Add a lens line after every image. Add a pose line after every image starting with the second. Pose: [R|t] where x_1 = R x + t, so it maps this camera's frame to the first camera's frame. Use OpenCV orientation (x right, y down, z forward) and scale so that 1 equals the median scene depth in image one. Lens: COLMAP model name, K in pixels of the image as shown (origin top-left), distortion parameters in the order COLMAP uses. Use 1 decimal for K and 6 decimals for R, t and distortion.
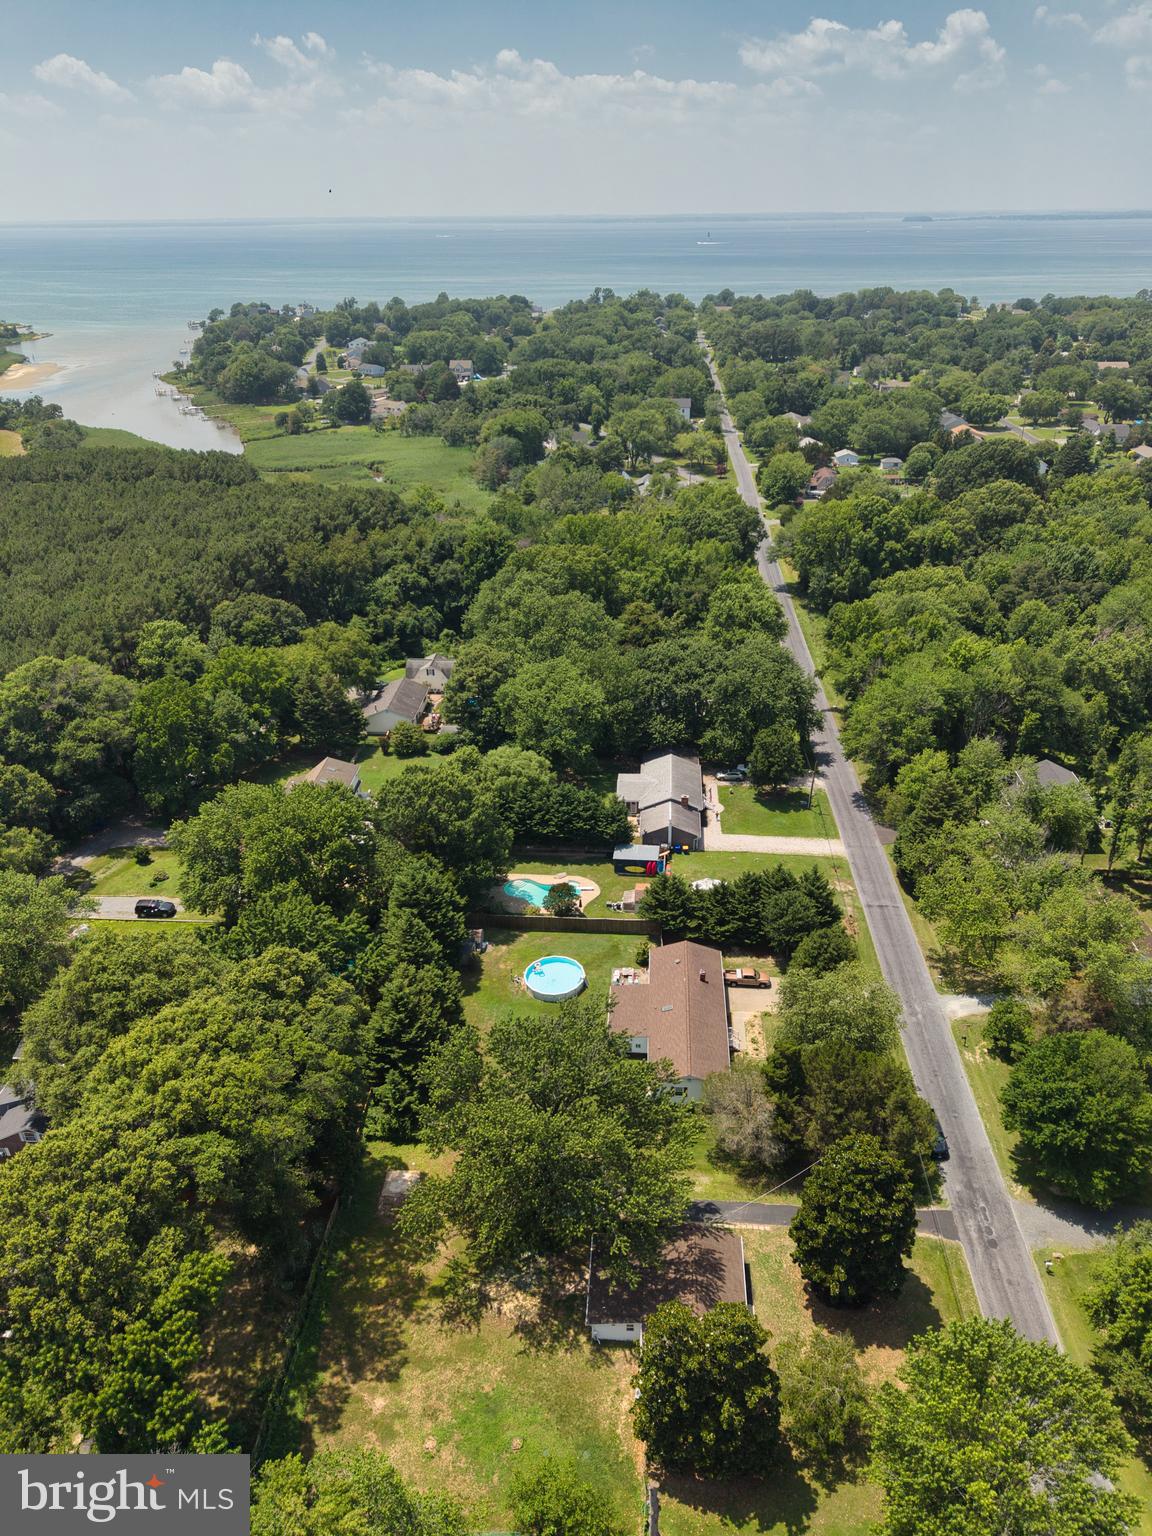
lens RADIAL K [[1077.1, 0, 576.0], [0, 1077.1, 768.0], [0, 0, 1]] dist [0.002809, -0.003064]
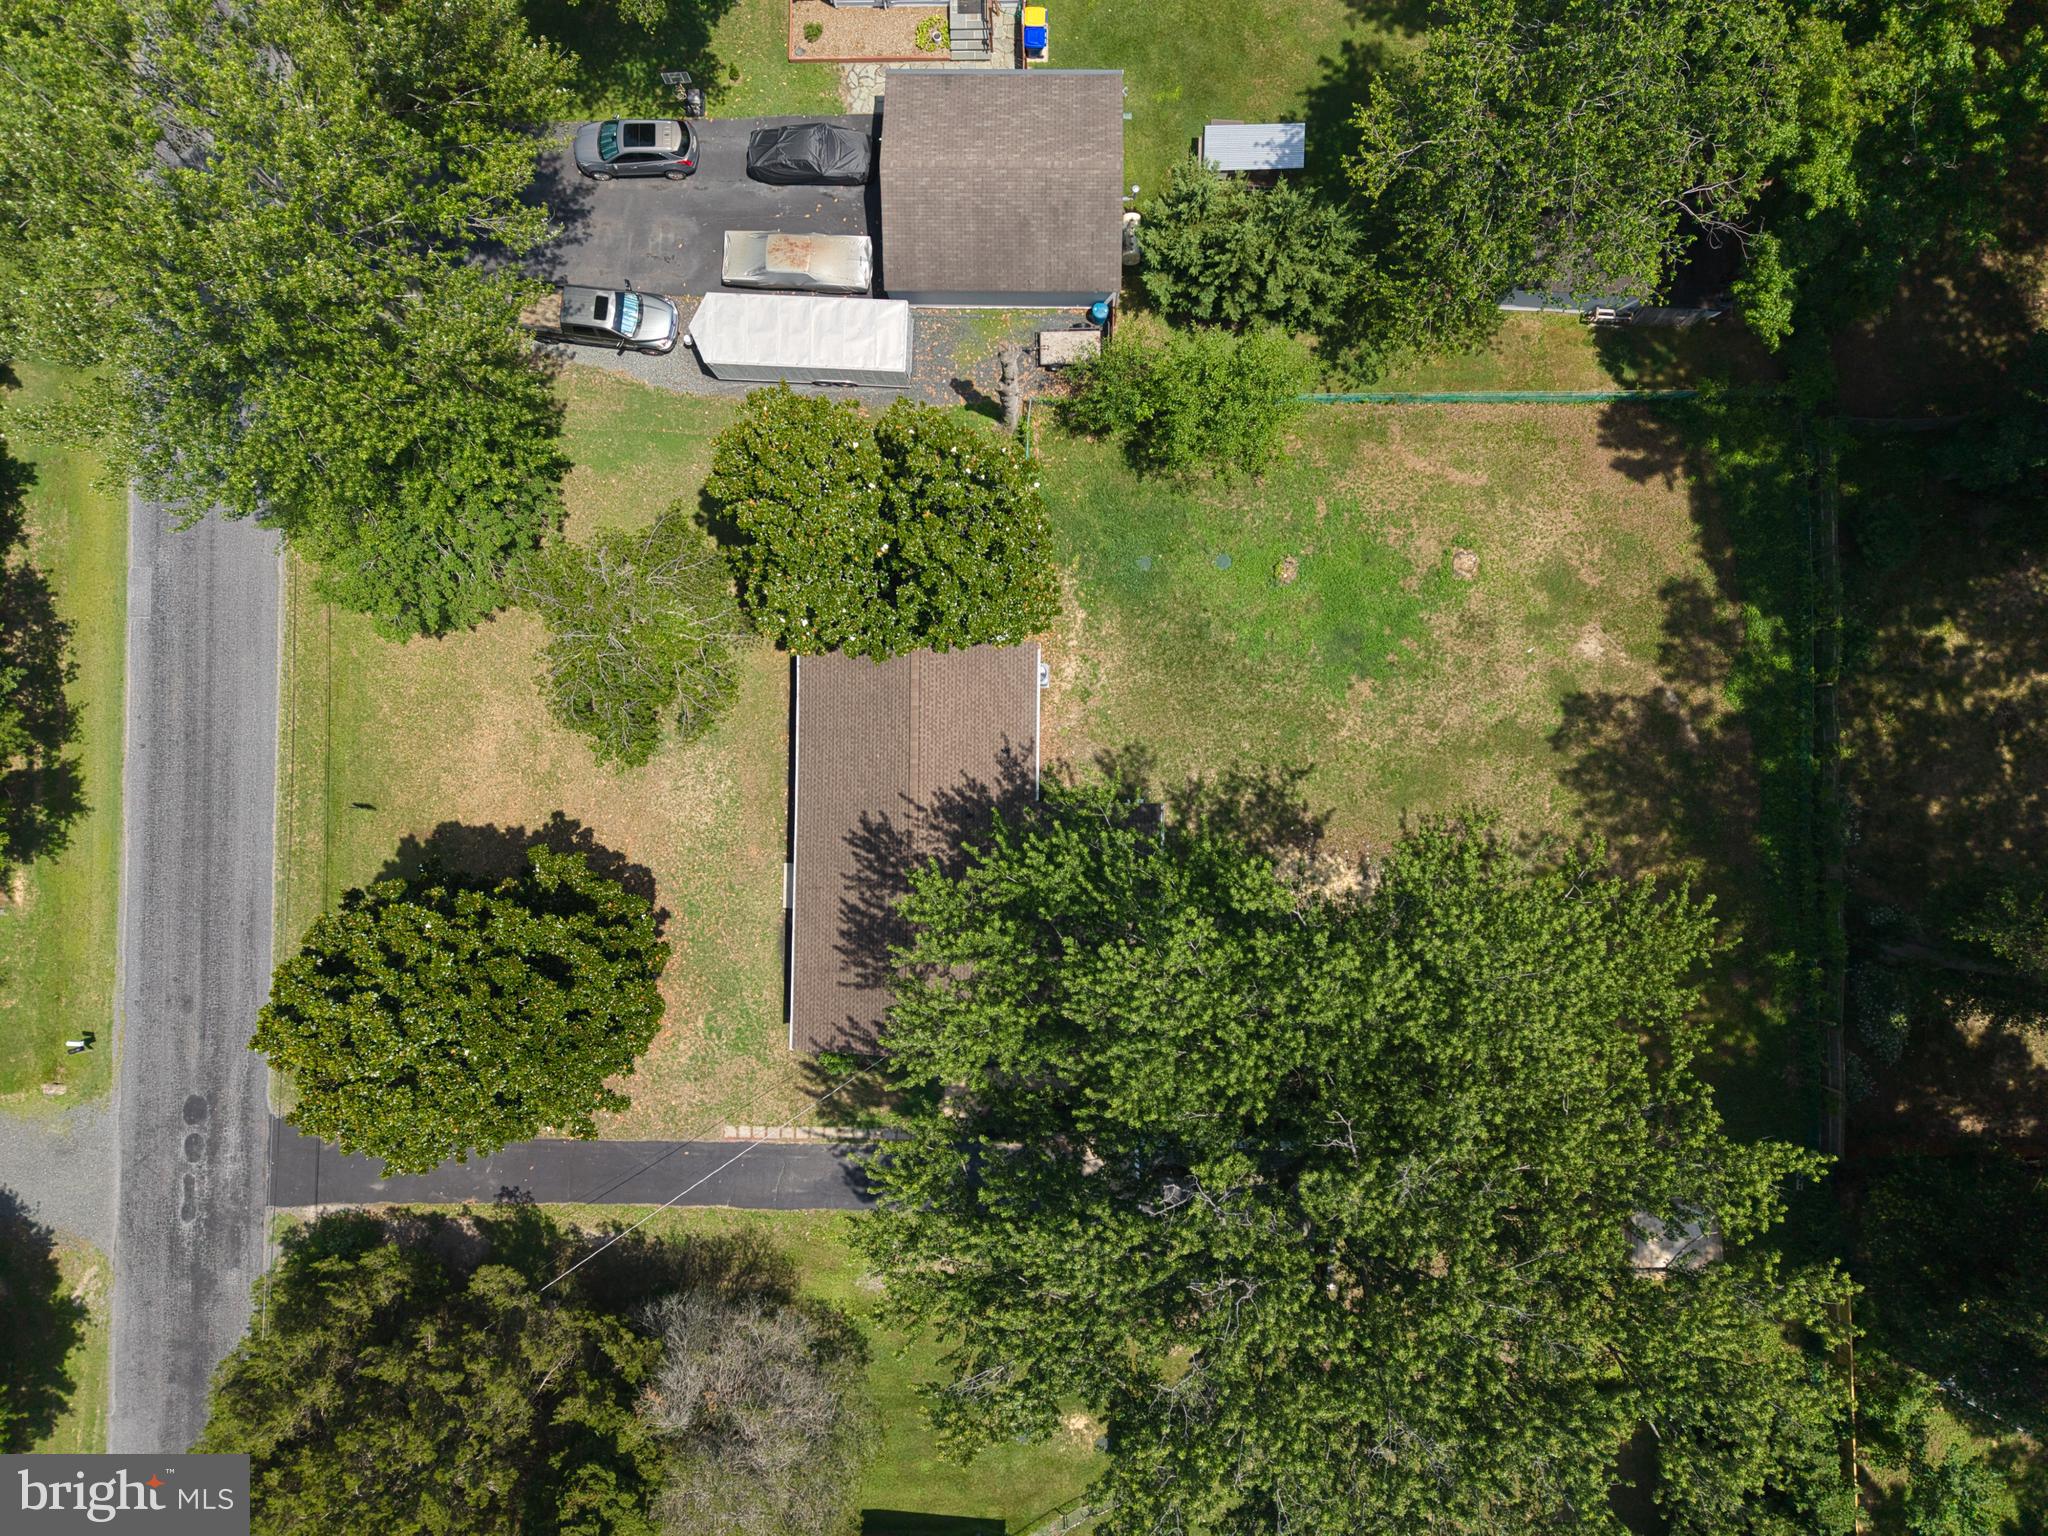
lens RADIAL K [[1379.7, 0, 1024.0], [0, 1379.7, 768.0], [0, 0, 1]] dist [0.005714, -0.002013]
pose [[-0.997396, 0.061469, 0.037733, 0.043375], [0.008397, -0.420635, 0.907191, 0.017087], [0.071636, 0.905145, 0.419023, 0.746941]]
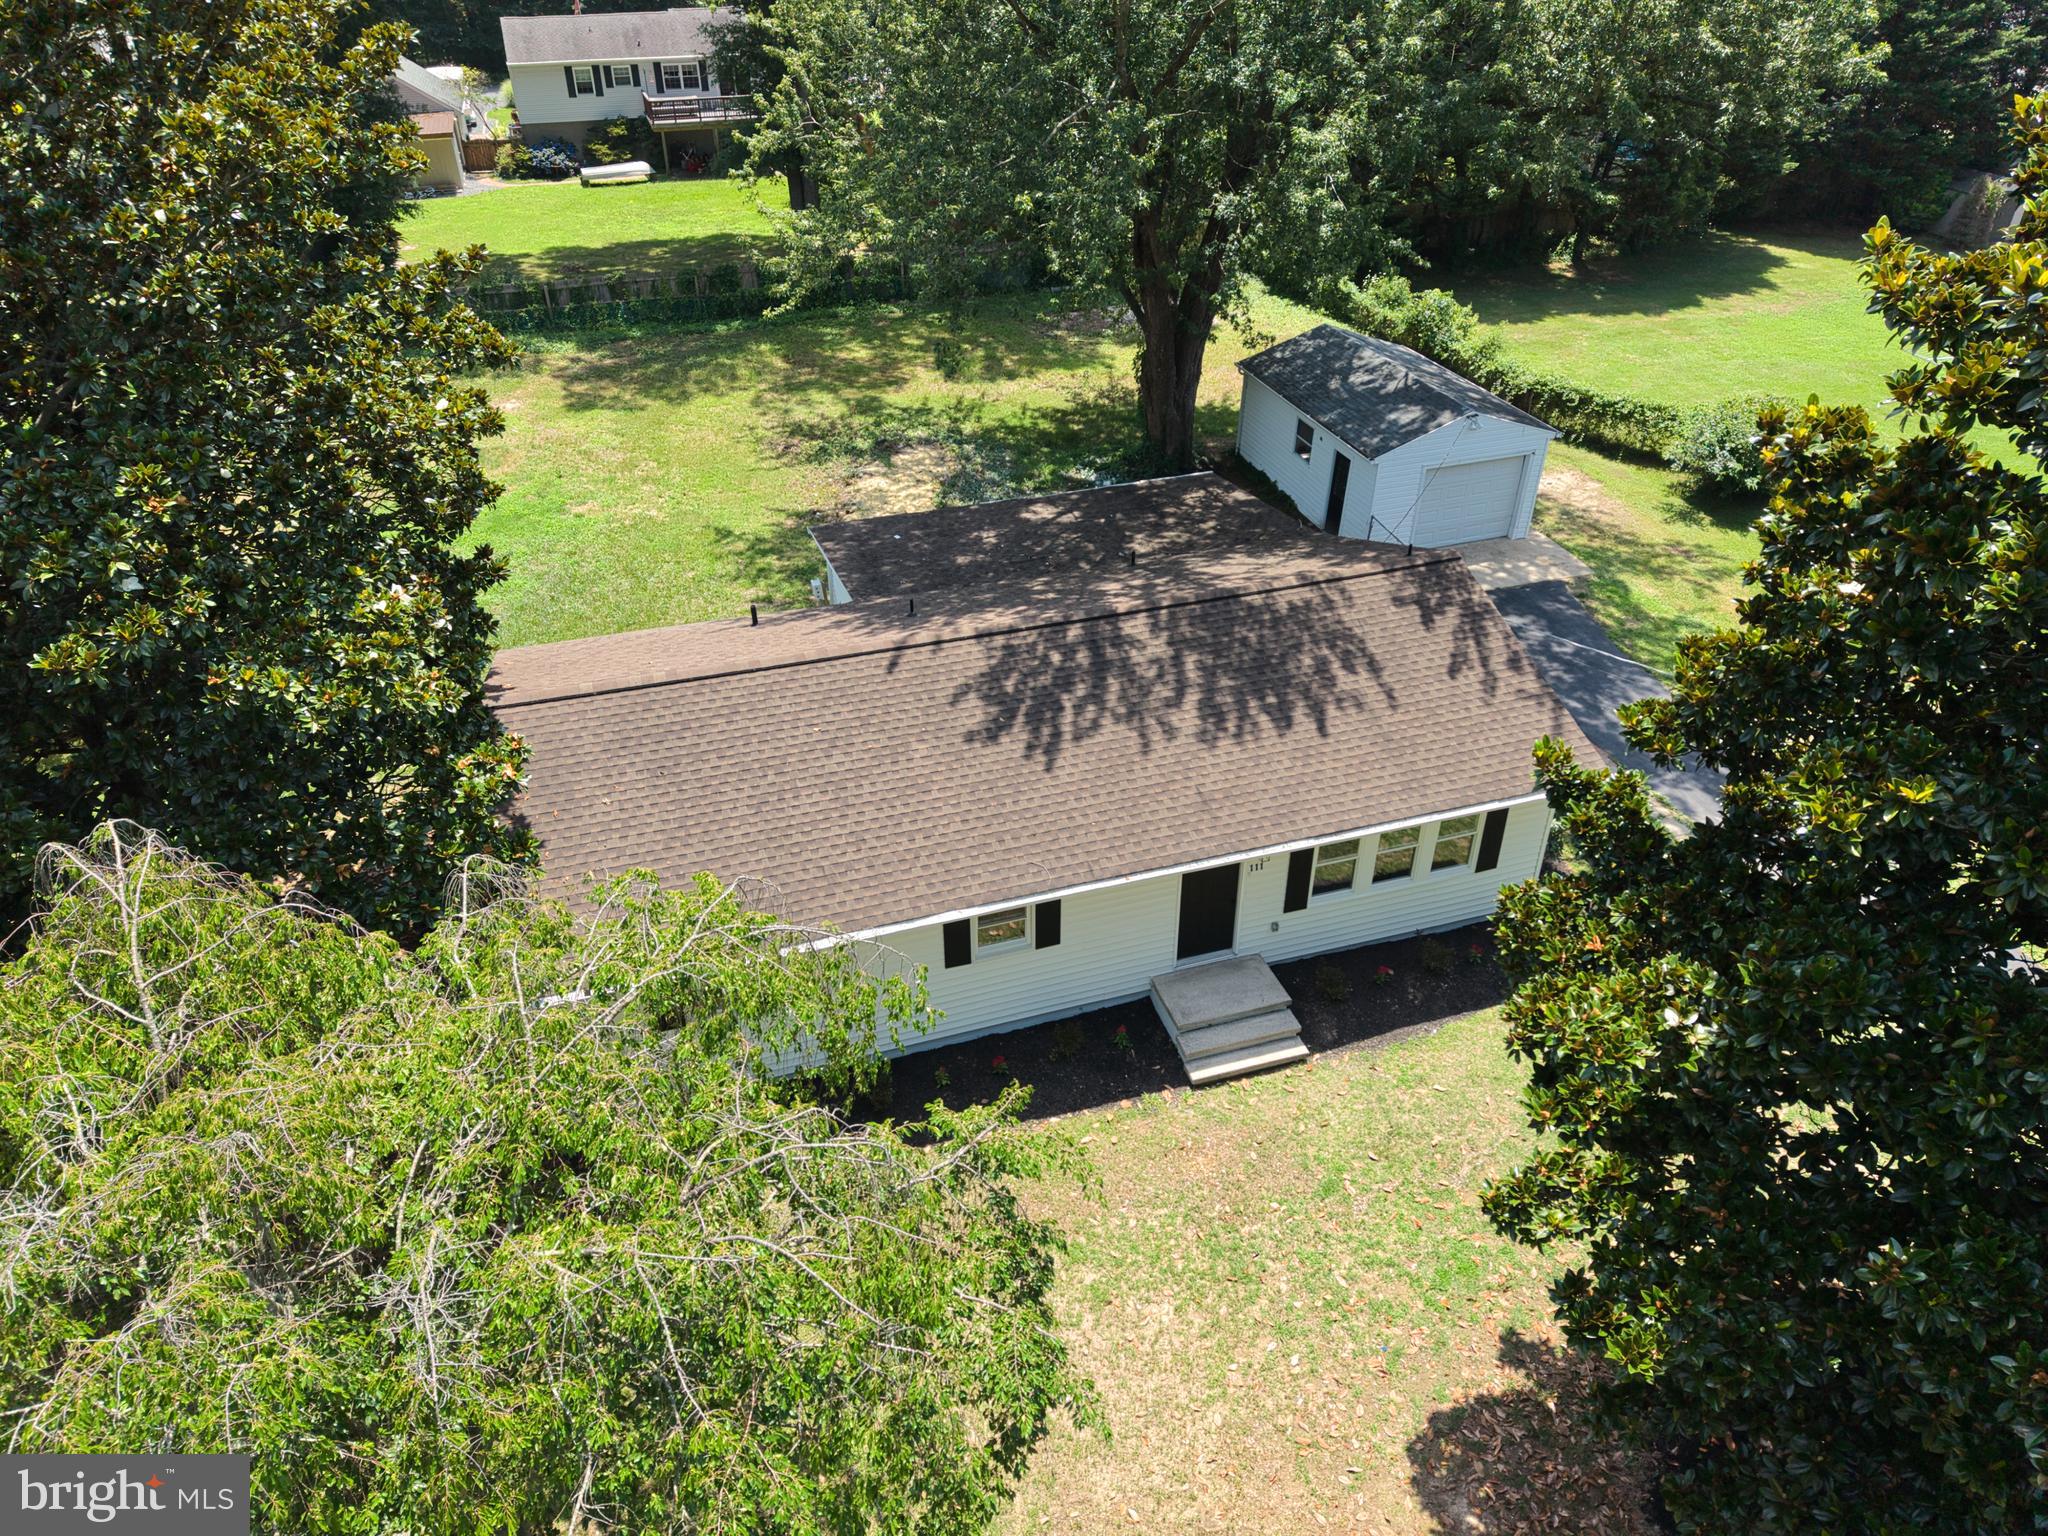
lens RADIAL K [[1379.7, 0, 1024.0], [0, 1379.7, 768.0], [0, 0, 1]] dist [0.005714, -0.002013]
pose [[0.371639, 0.536460, -0.757691, 0.288817], [-0.431383, 0.822473, 0.370739, 0.423885], [0.822066, 0.189074, 0.537083, 0.882219]]
